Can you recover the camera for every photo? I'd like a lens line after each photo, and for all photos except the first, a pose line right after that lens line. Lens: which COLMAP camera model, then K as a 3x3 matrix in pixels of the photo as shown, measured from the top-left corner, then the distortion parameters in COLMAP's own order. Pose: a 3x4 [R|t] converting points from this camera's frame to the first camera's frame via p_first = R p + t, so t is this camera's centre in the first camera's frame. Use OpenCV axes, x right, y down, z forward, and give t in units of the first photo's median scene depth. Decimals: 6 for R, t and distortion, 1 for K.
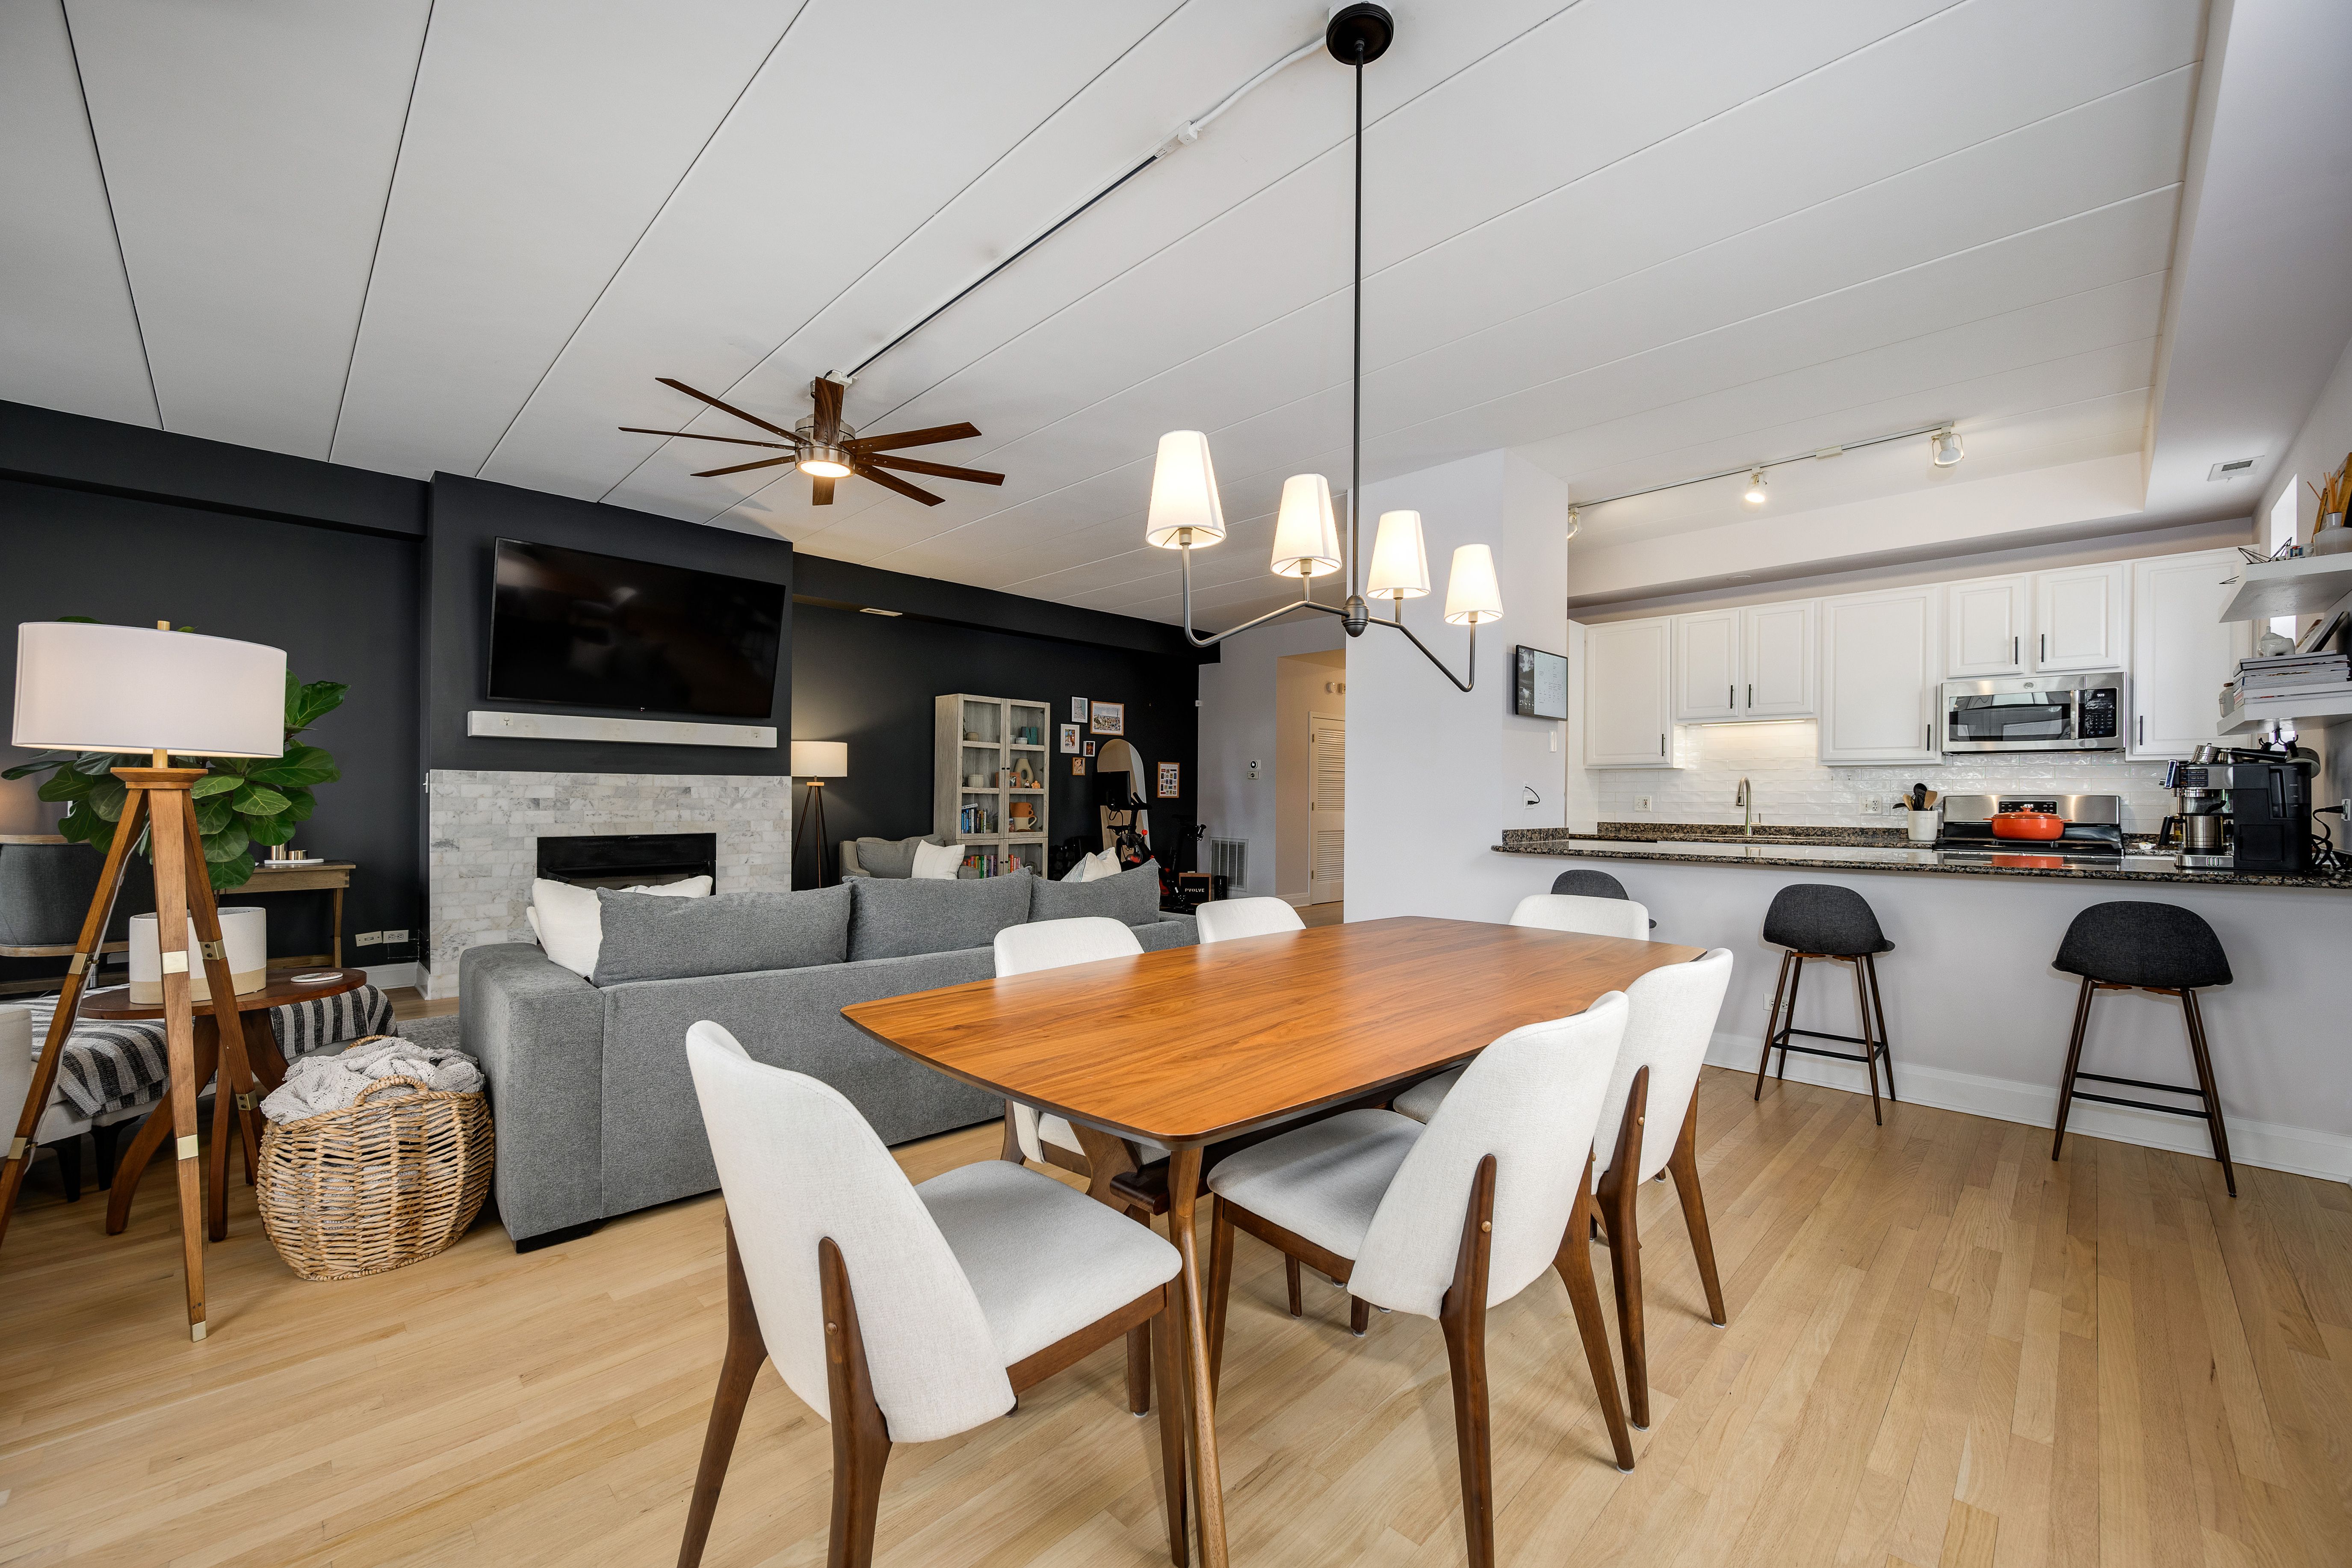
lens RADIAL K [[914.7, 0, 1180.7], [0, 914.7, 792.9], [0, 0, 1]] dist [0.000075, -0.000010]
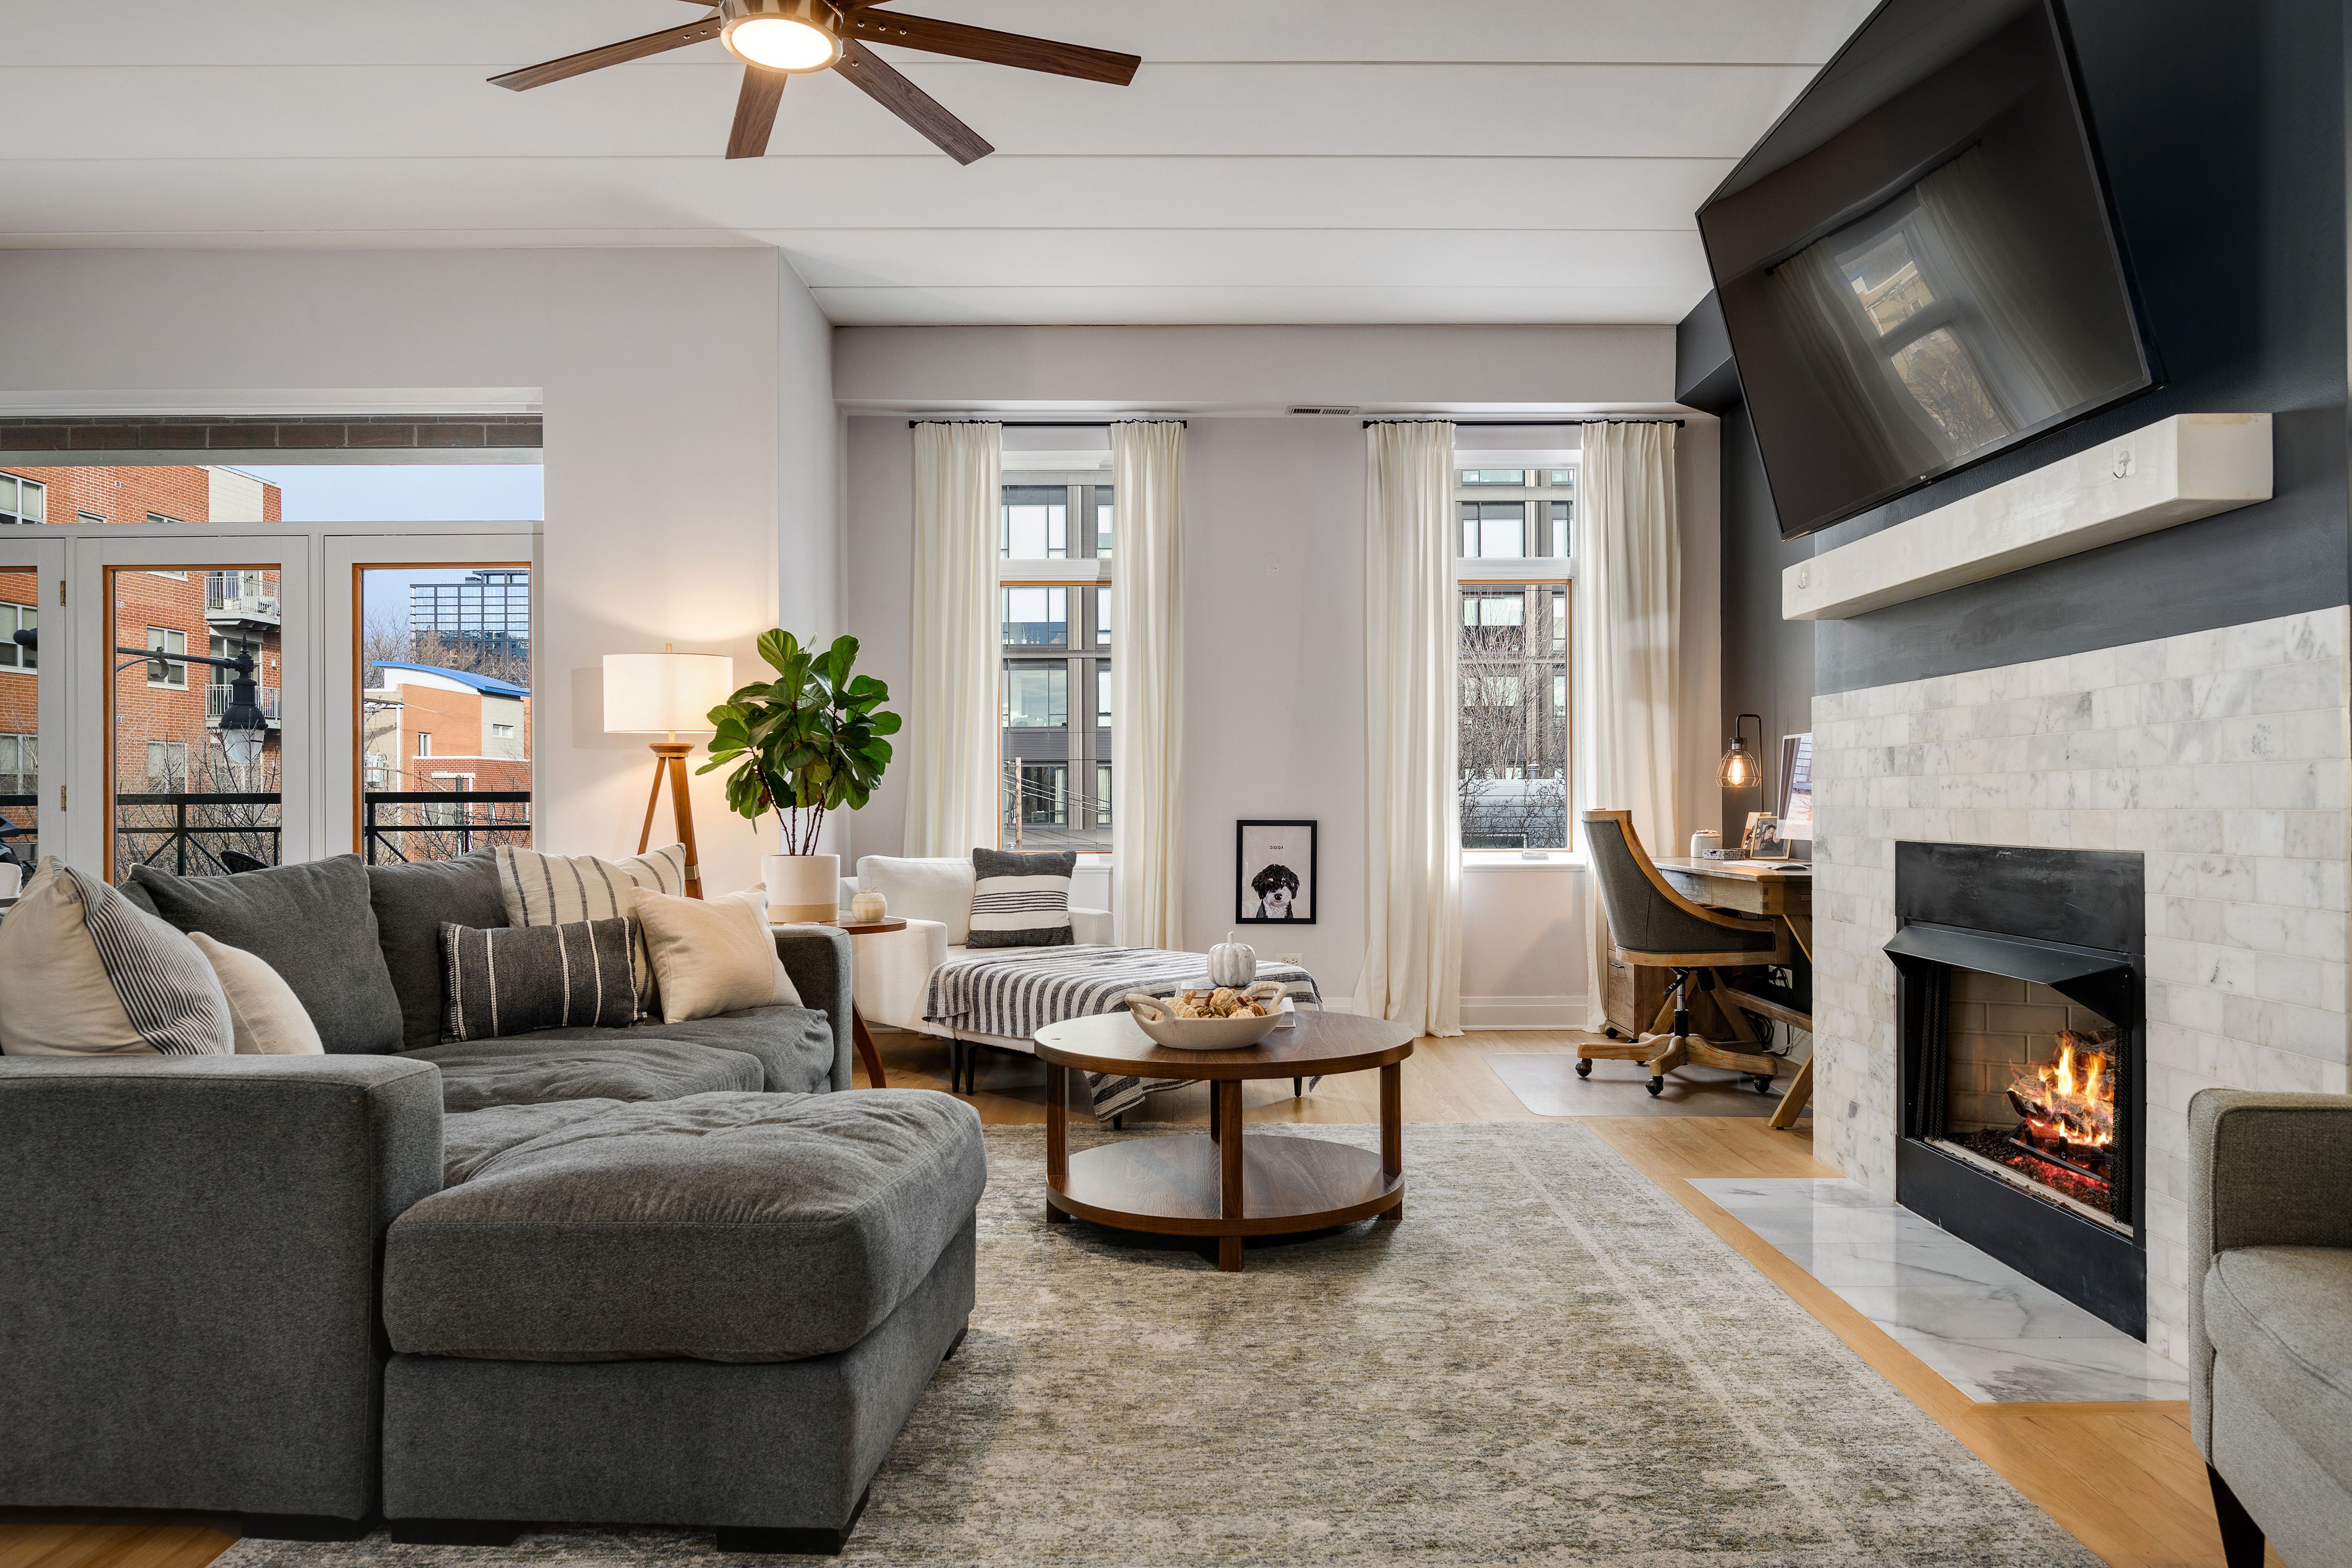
lens RADIAL K [[1575.2, 0, 1166.5], [0, 1575.2, 791.3], [0, 0, 1]] dist [0.002813, -0.002016]
pose [[-0.720137, -0.012910, -0.693712, 0.024170], [-0.005134, 0.999899, -0.013279, 0.031077], [0.693813, -0.006001, -0.720131, 1.076068]]
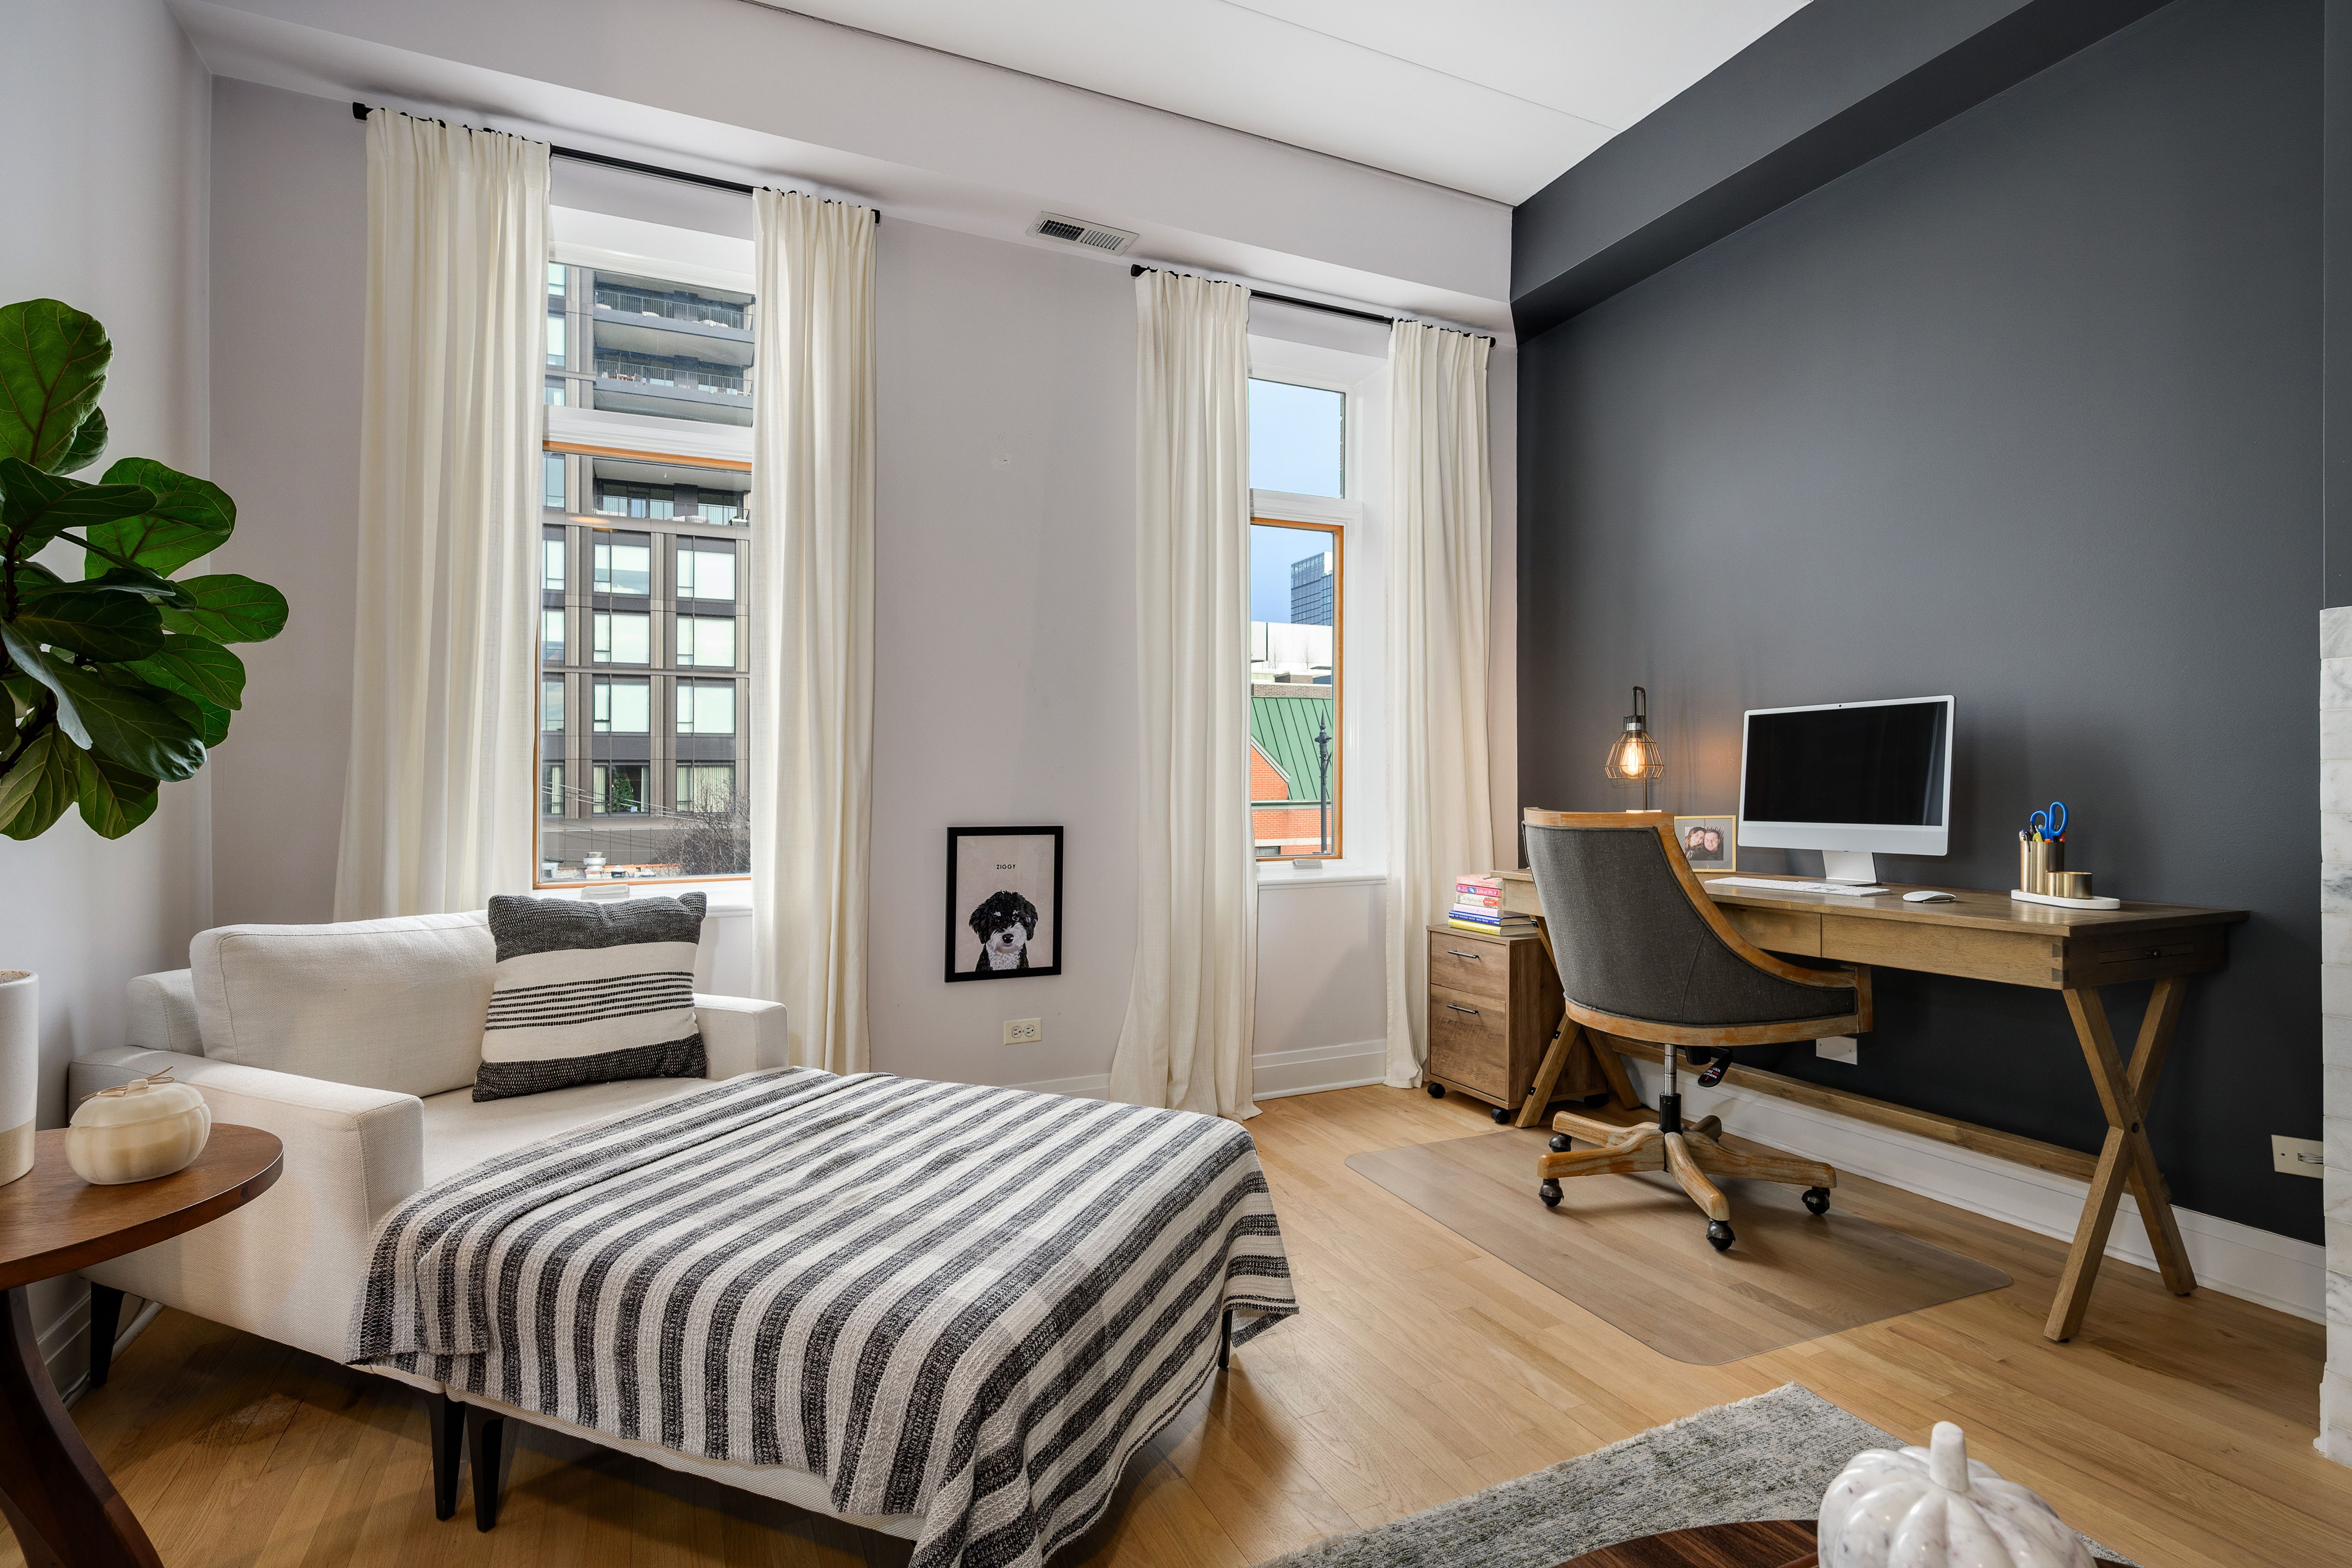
lens RADIAL K [[1097.8, 0, 1186.4], [0, 1097.8, 778.5], [0, 0, 1]] dist [-0.008923, 0.000113]
pose [[-0.340925, -0.017397, -0.939930, -0.312268], [0.002263, 0.999811, -0.019326, 0.023805], [0.940088, -0.008716, -0.340821, 0.620766]]
